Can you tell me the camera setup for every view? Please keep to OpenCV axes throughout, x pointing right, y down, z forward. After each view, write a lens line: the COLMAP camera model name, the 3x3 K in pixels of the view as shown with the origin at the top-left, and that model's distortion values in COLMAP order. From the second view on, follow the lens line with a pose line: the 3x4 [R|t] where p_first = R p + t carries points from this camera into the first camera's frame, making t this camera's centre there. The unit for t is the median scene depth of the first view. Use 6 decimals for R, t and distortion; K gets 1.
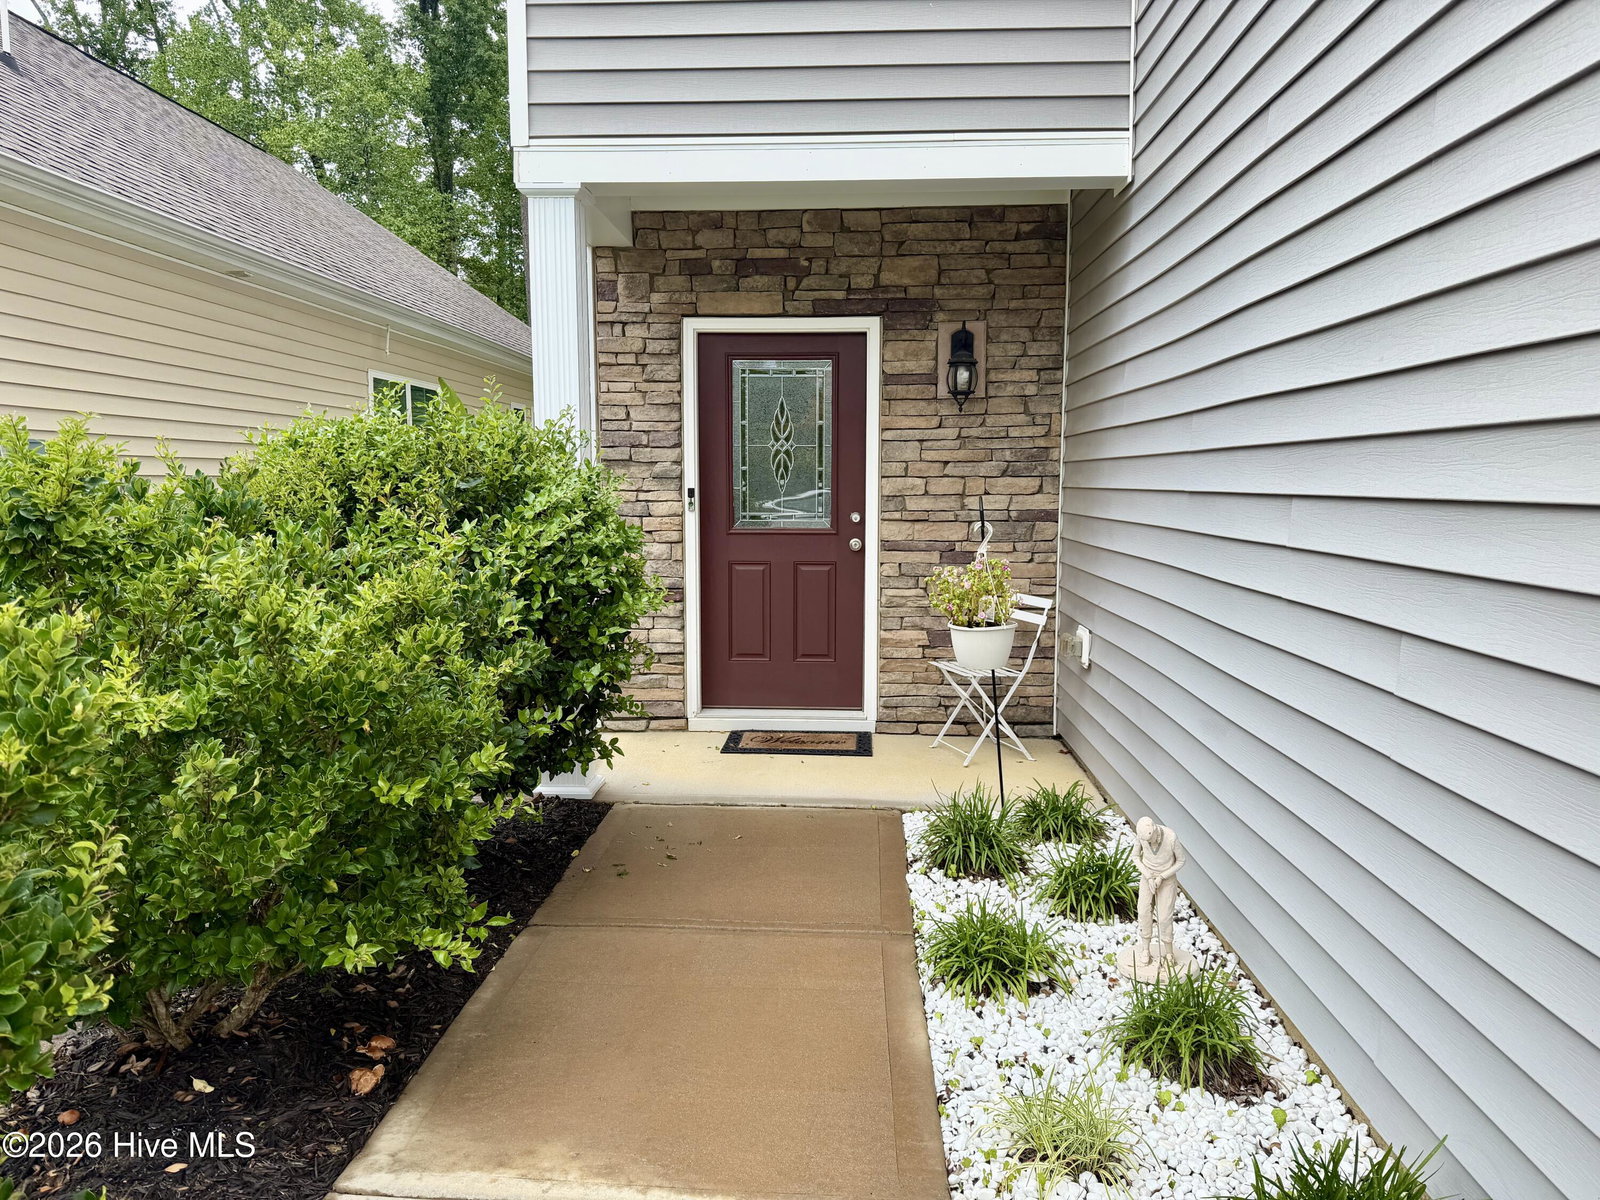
lens RADIAL K [[1012.4, 0, 800.0], [0, 1012.4, 600.0], [0, 0, 1]] dist [0.002469, 0.000171]
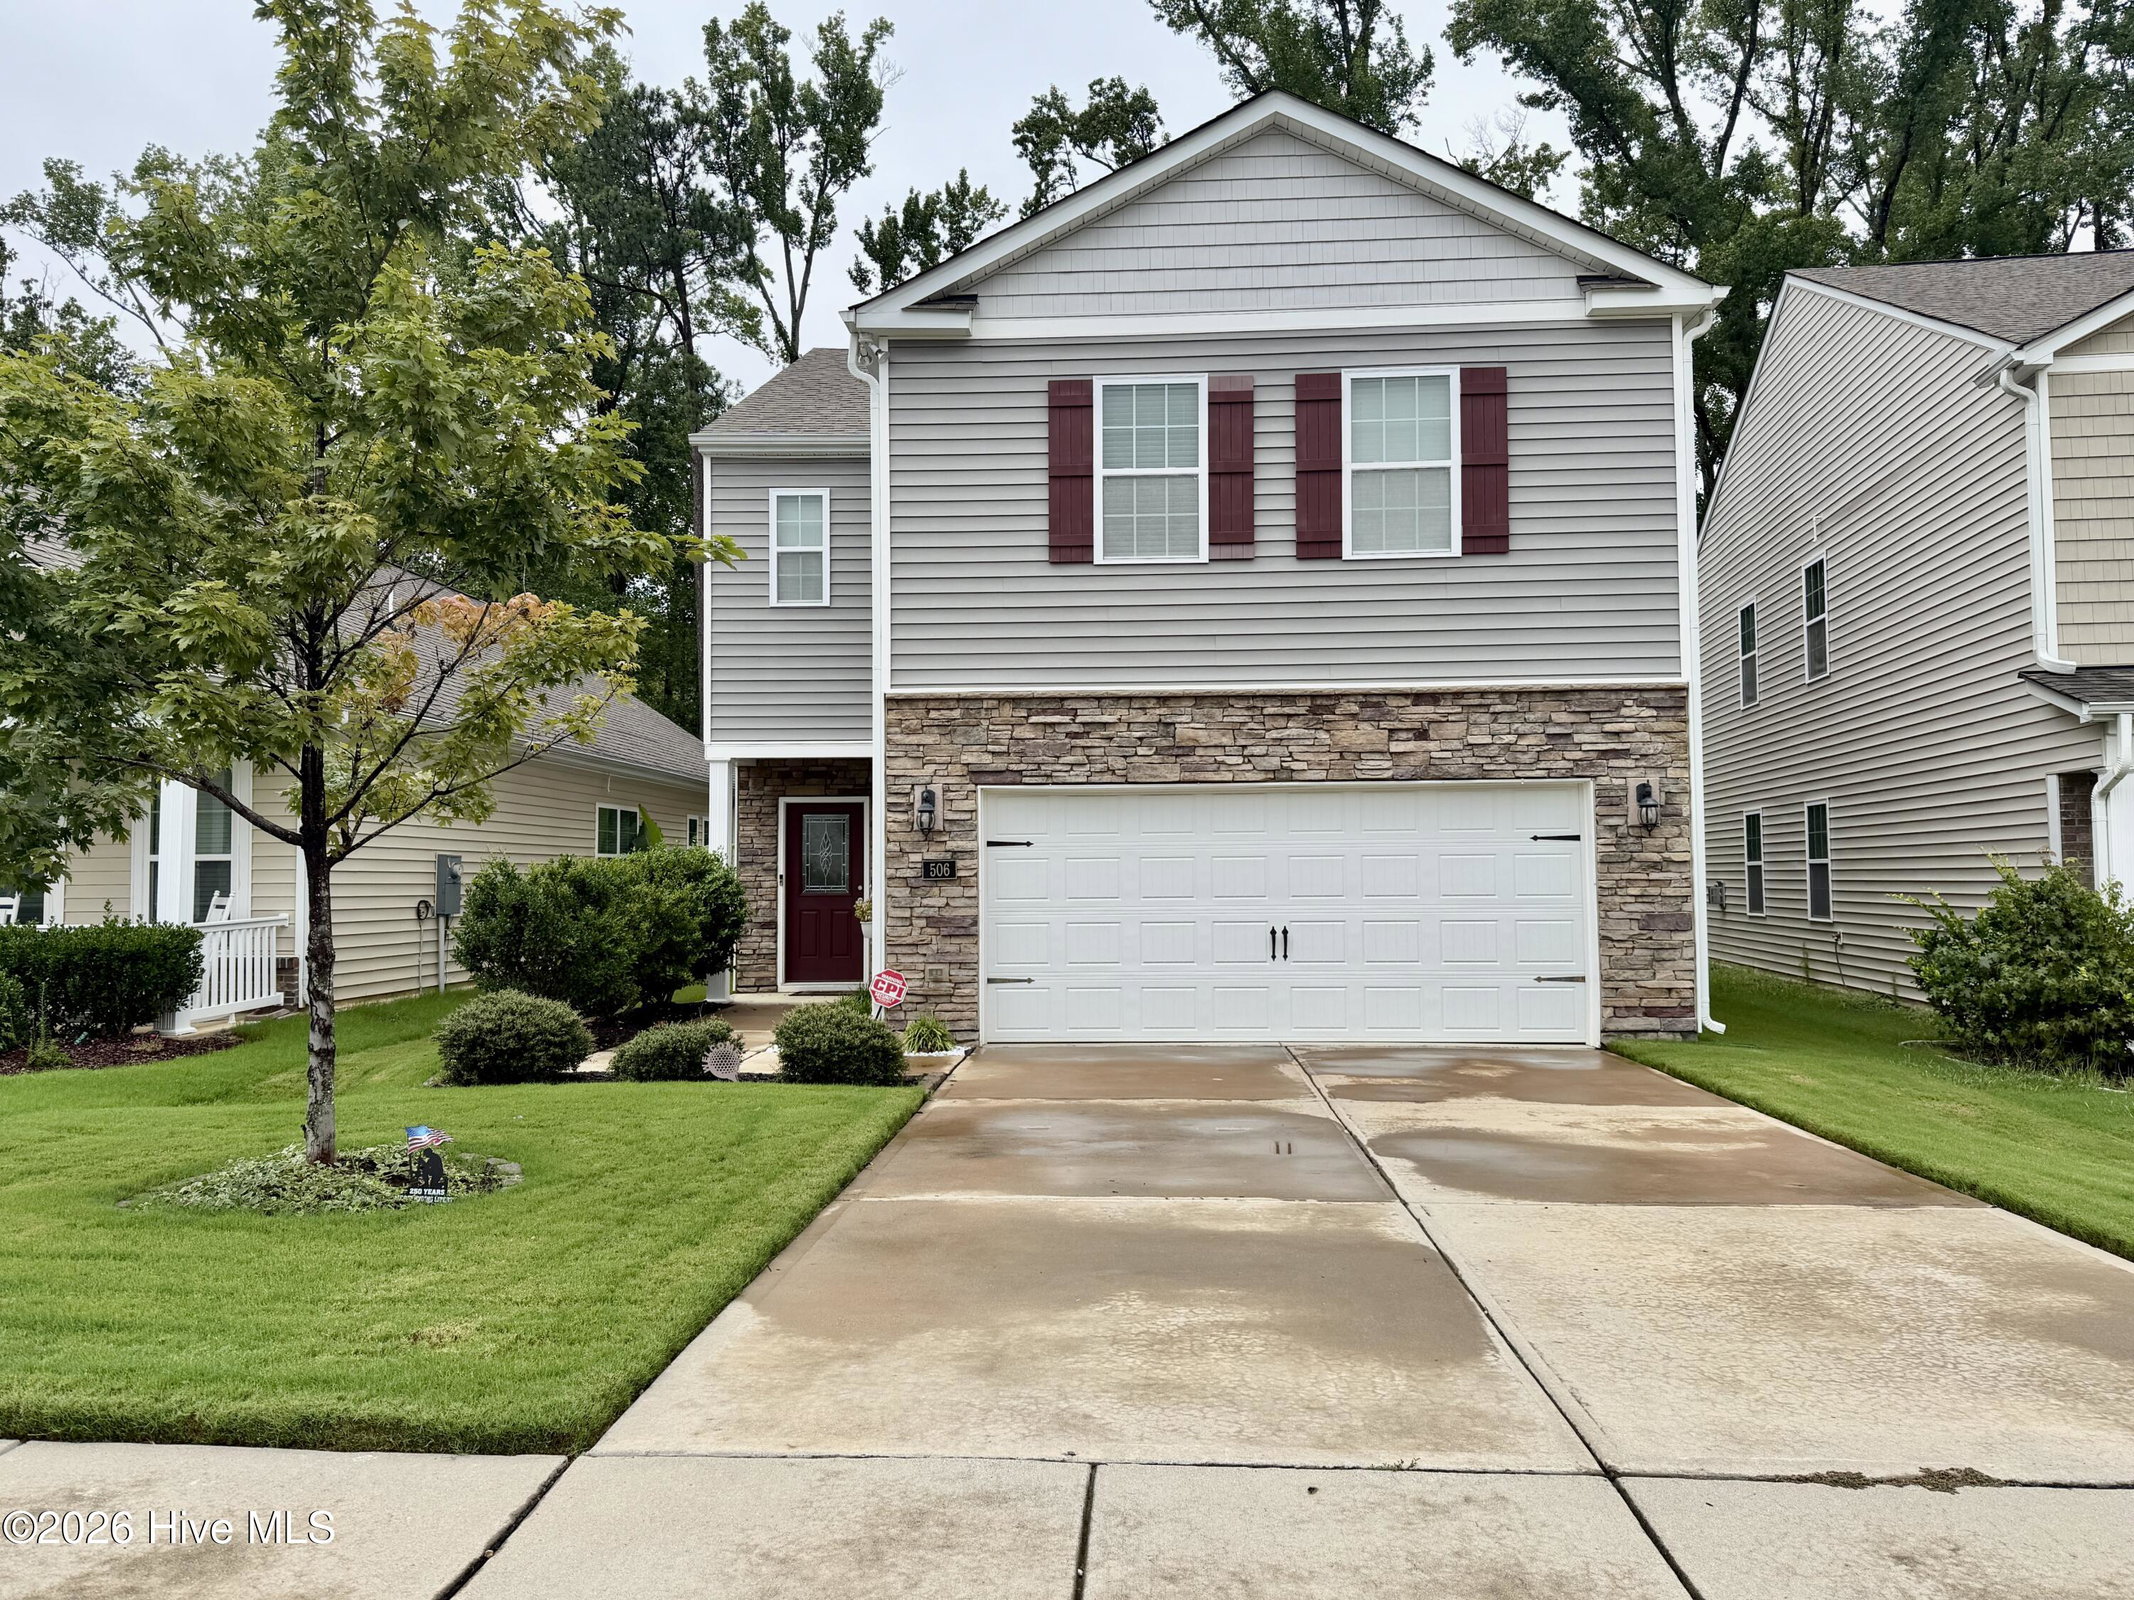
lens RADIAL K [[1482.3, 0, 1067.0], [0, 1482.3, 800.0], [0, 0, 1]] dist [-0.000231, -0.000054]
pose [[0.999926, -0.001742, -0.012022, 0.550983], [-0.000270, 0.986227, -0.165399, 0.259373], [0.012145, 0.165390, 0.986153, -2.169394]]
